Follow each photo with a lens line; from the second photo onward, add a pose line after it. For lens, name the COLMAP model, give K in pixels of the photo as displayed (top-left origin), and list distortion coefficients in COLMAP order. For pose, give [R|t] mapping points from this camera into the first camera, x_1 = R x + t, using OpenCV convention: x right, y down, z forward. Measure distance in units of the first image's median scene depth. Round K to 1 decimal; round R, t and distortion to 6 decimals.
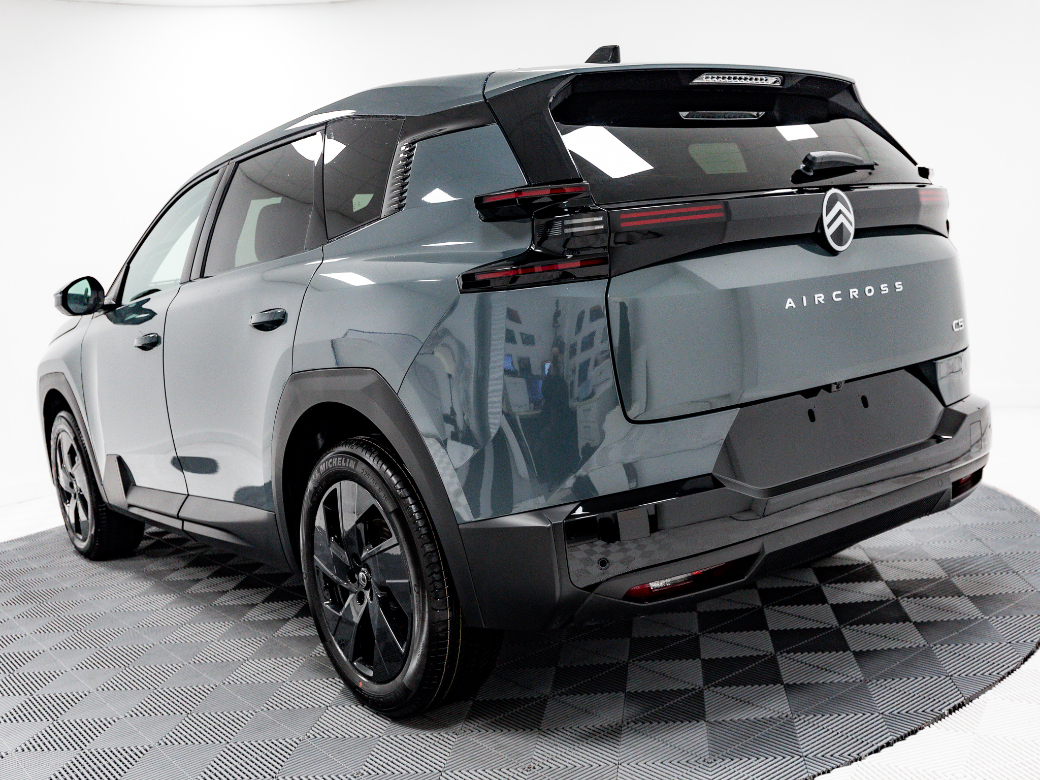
lens RADIAL K [[1050.0, 0, 520.0], [0, 1050.0, 390.0], [0, 0, 1]] dist [0.132718, 0.005631]
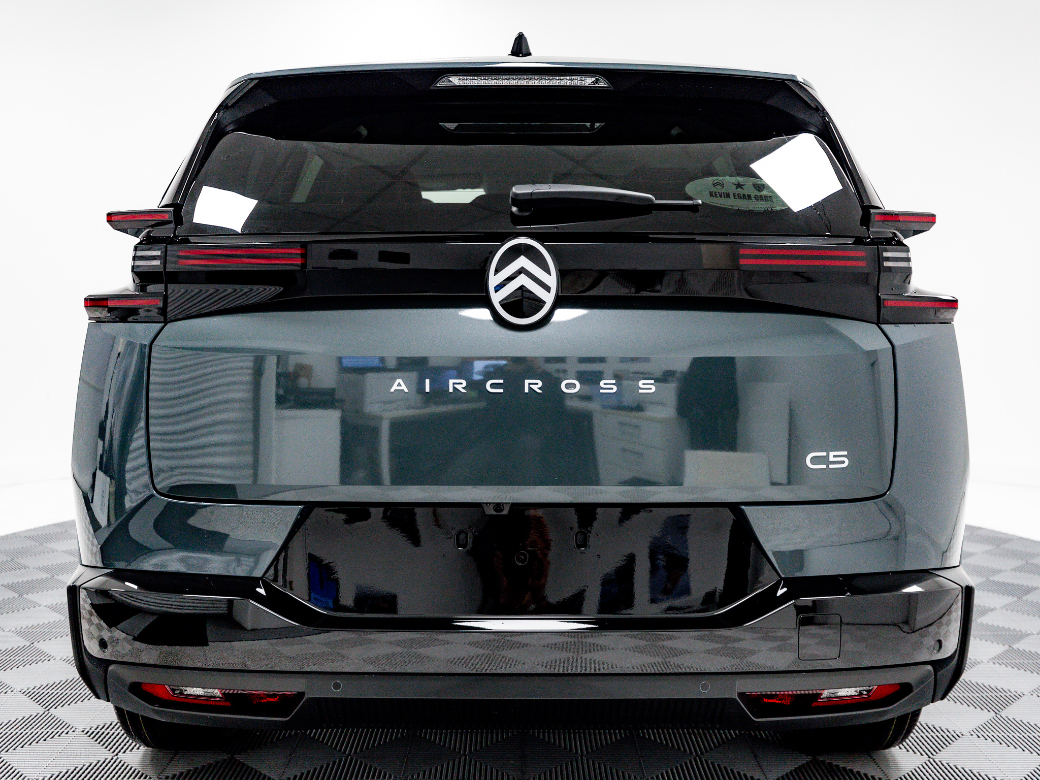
lens RADIAL K [[1008.7, 0, 520.0], [0, 1008.7, 390.0], [0, 0, 1]] dist [0.085512, 0.002472]
pose [[0.790693, 0.166996, -0.588997, 0.681619], [-0.150597, 0.985571, 0.077268, -0.134386], [0.593401, 0.027606, 0.804433, 0.437841]]
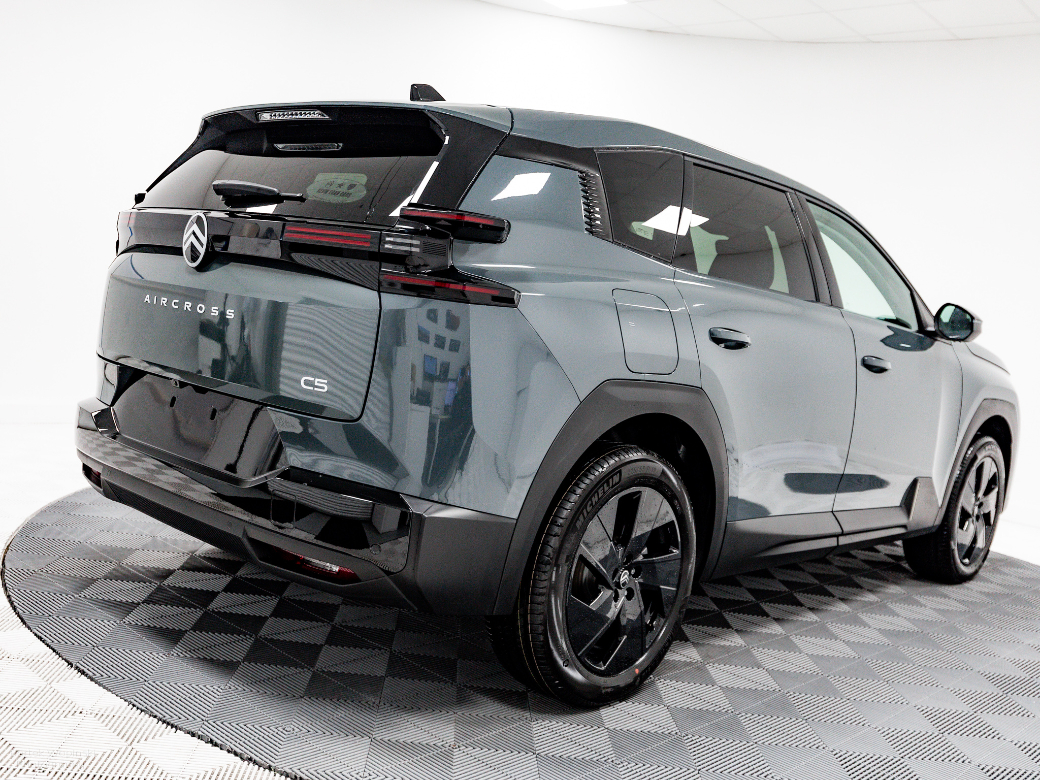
lens RADIAL K [[1033.0, 0, 517.1], [0, 1033.0, 413.2], [0, 0, 1]] dist [-0.010072, -0.002236]
pose [[0.169020, 0.233570, -0.957537, 1.382200], [-0.242263, 0.951555, 0.189348, -0.262834], [0.955375, 0.199973, 0.217417, 1.080932]]
